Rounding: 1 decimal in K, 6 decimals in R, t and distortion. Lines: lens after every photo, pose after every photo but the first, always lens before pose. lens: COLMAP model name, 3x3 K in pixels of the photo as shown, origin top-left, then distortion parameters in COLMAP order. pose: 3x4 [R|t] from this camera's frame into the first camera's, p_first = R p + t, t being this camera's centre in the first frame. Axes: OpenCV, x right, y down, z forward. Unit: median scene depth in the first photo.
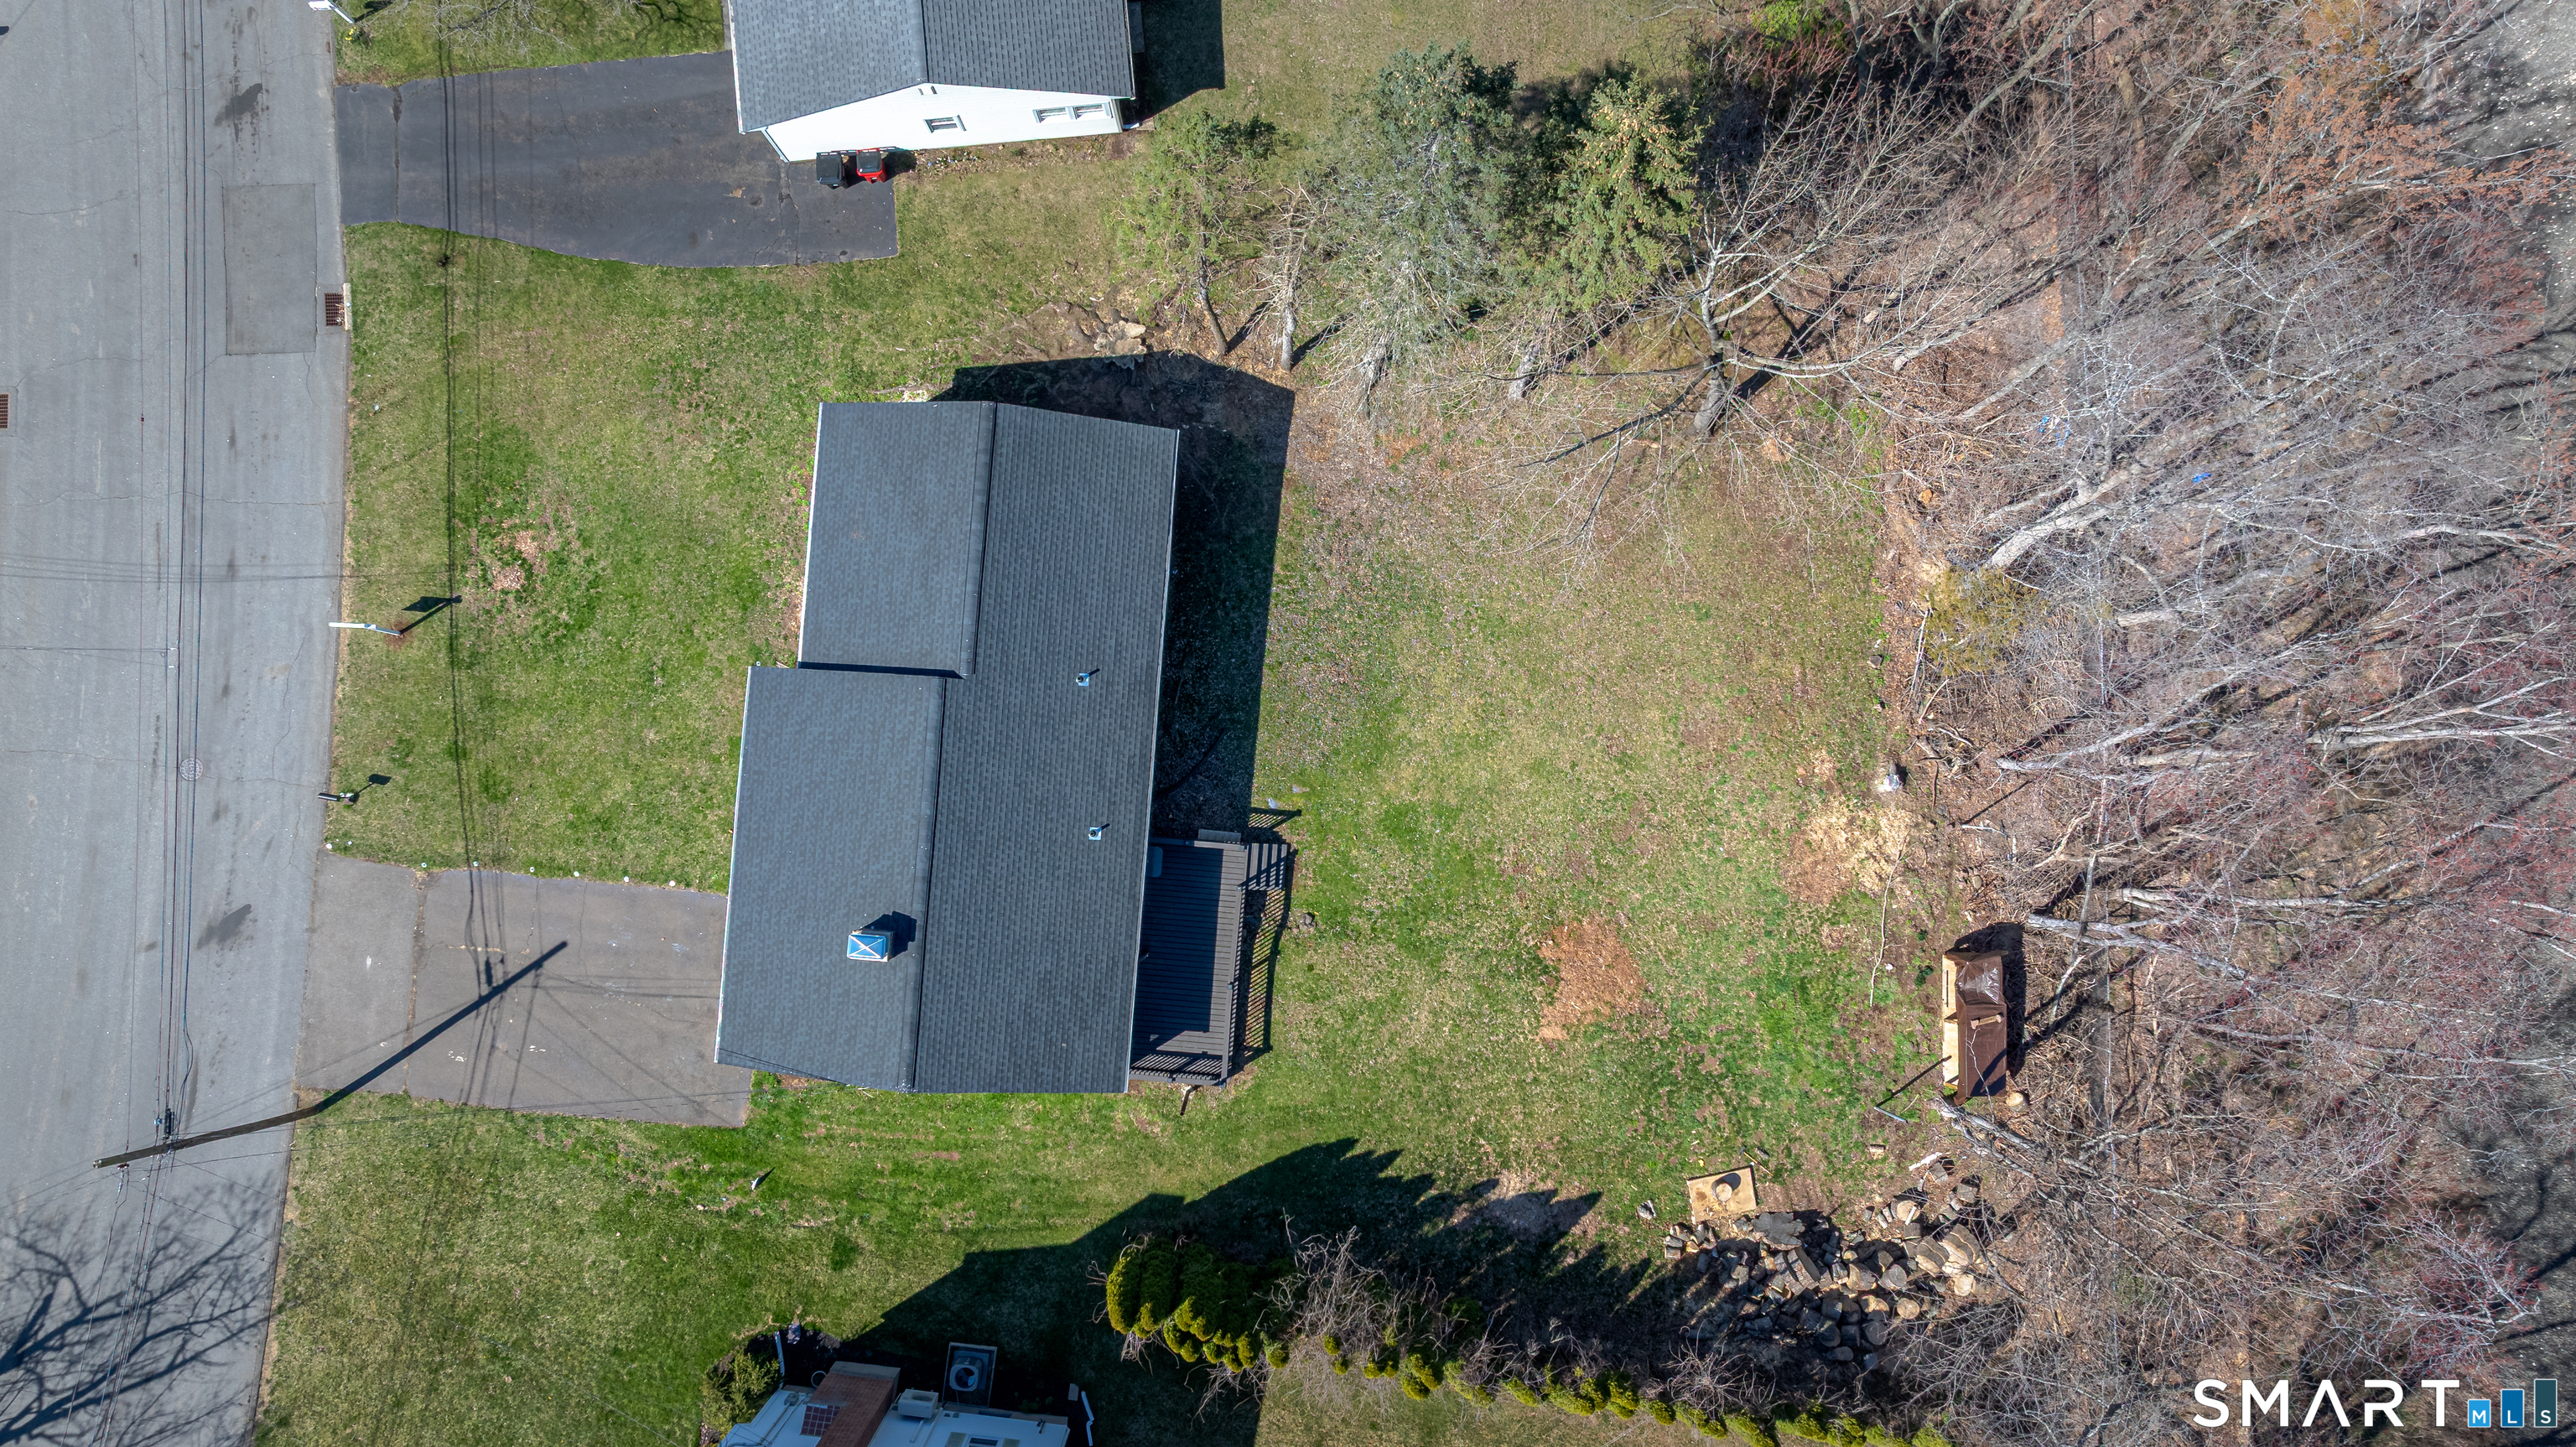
lens RADIAL K [[1772.6, 0, 1288.0], [0, 1772.6, 723.5], [0, 0, 1]] dist [-0.017382, 0.031457]
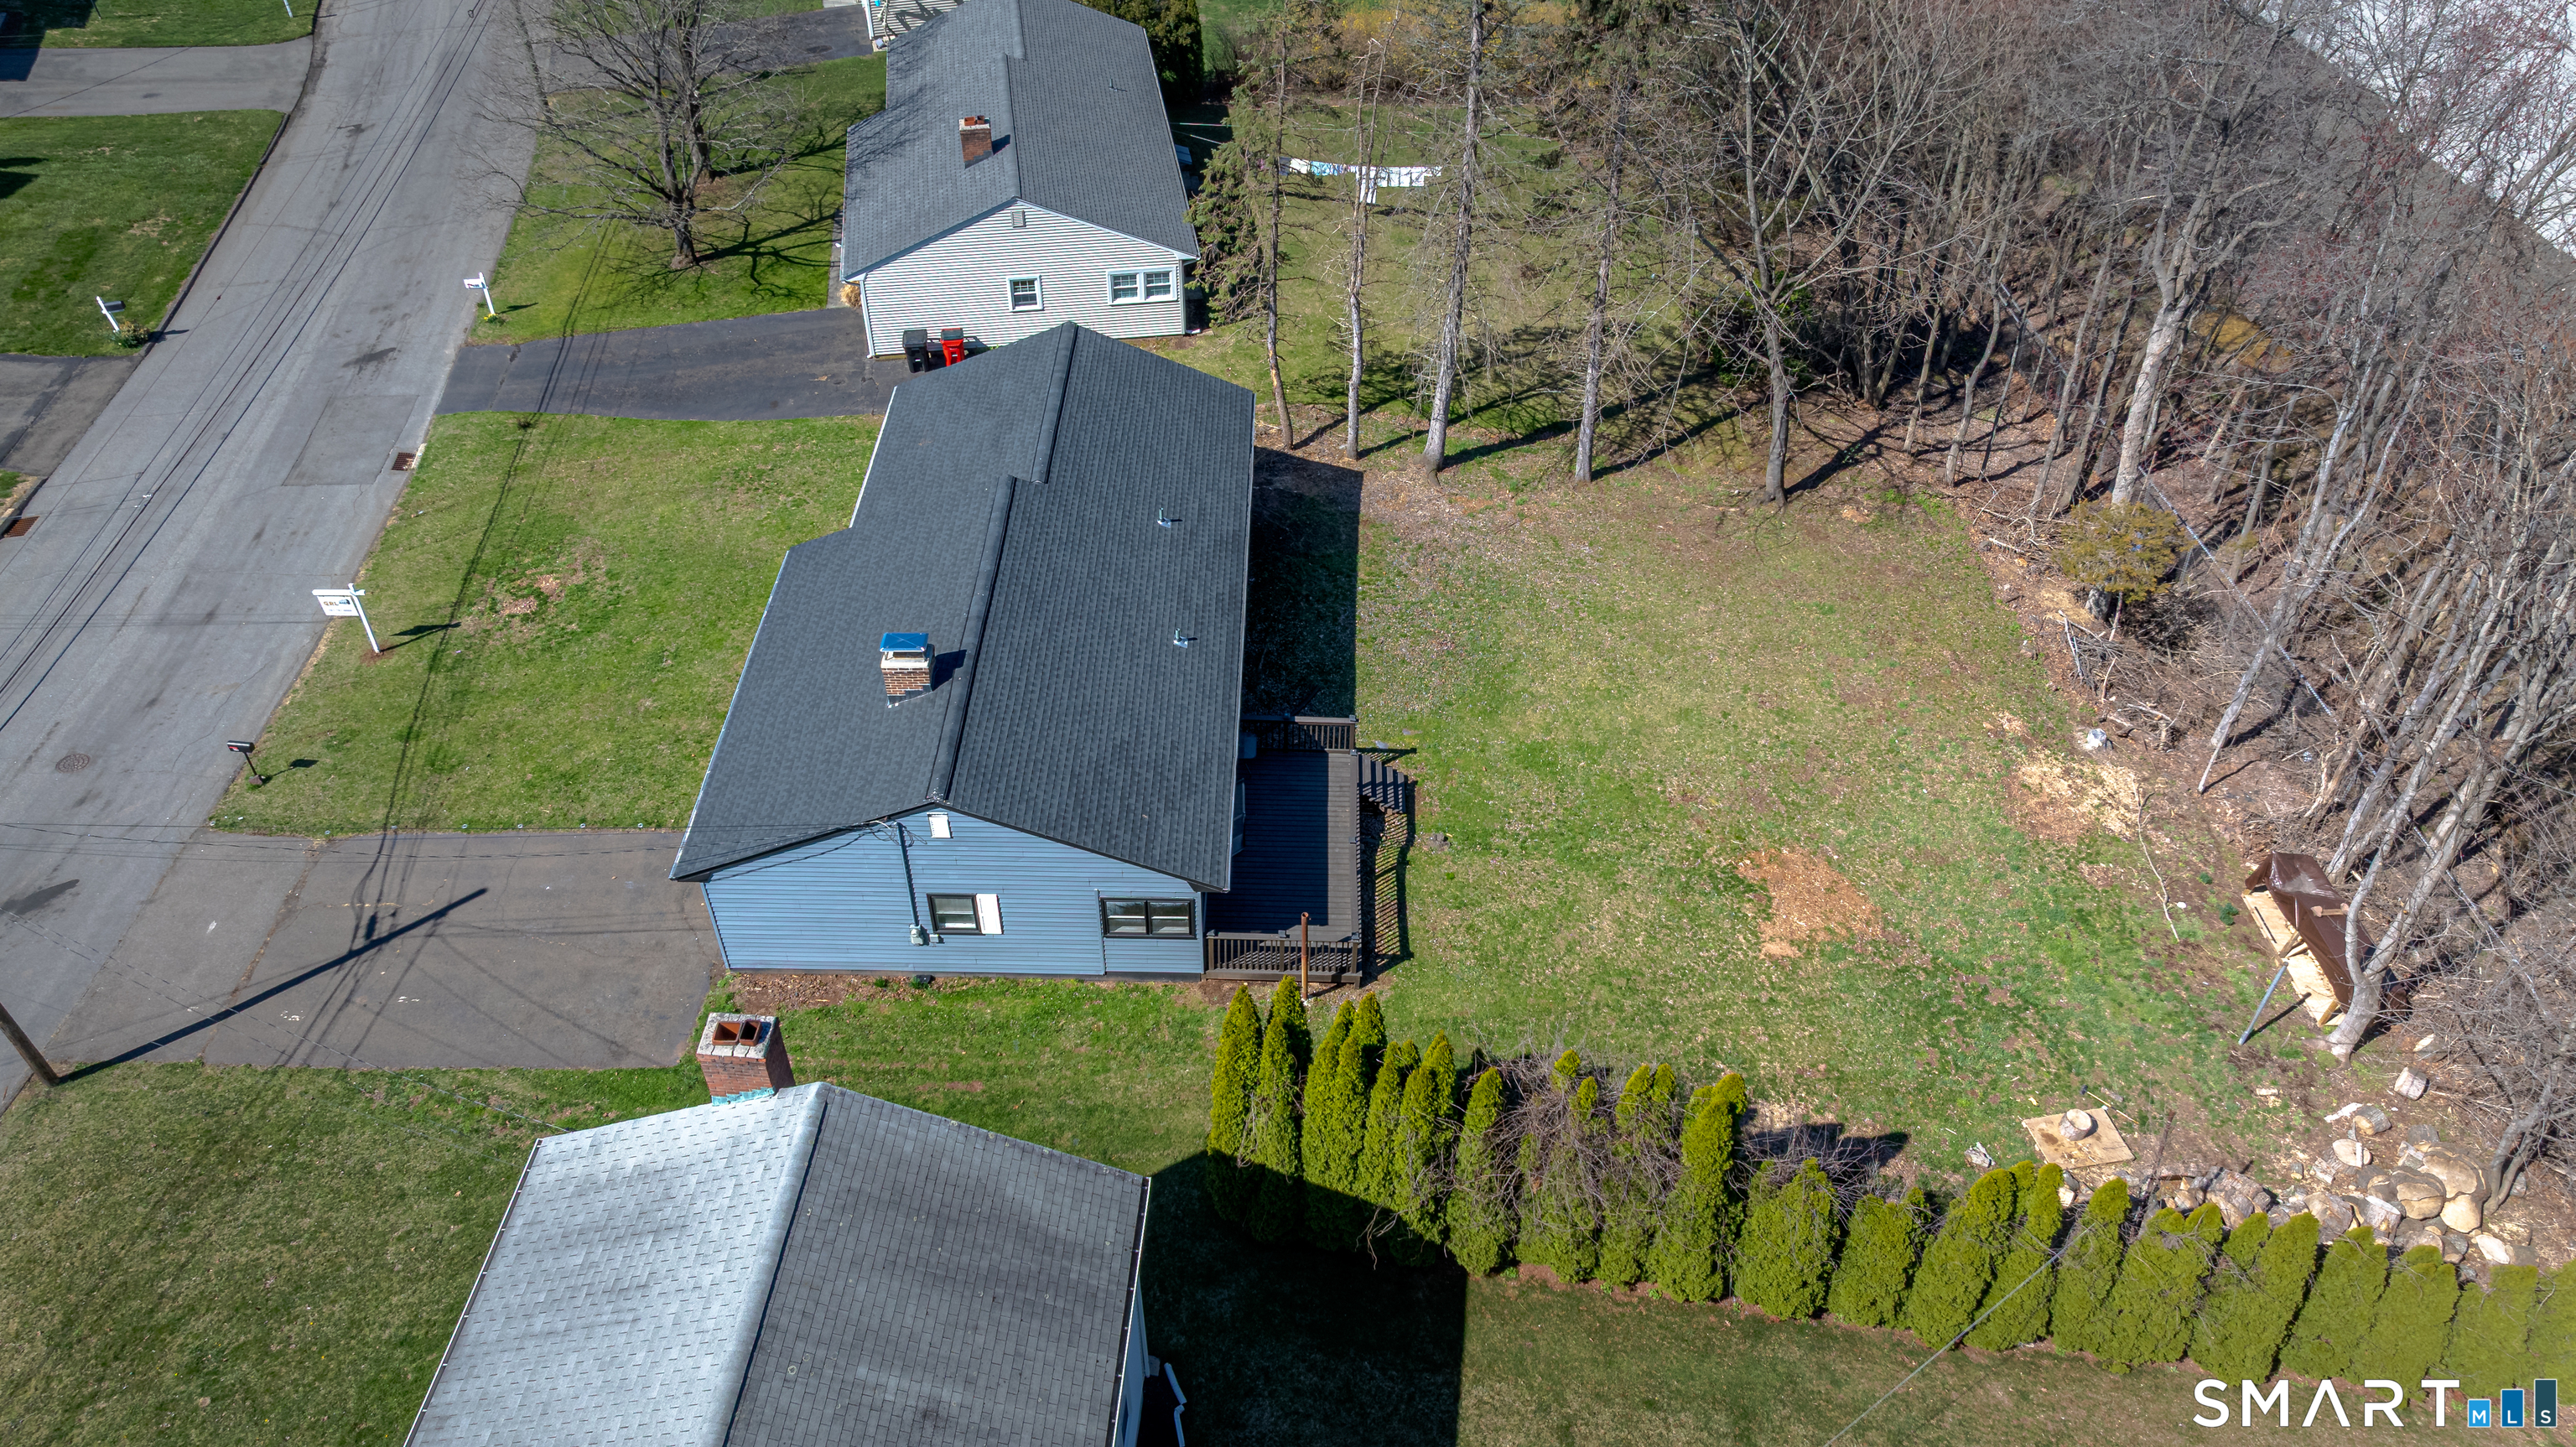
lens RADIAL K [[1772.6, 0, 1288.0], [0, 1772.6, 723.5], [0, 0, 1]] dist [-0.017382, 0.031457]
pose [[0.998322, -0.042812, 0.039003, -0.085301], [0.057888, 0.717368, -0.694285, 0.620295], [0.001744, 0.695377, 0.718643, 0.392934]]
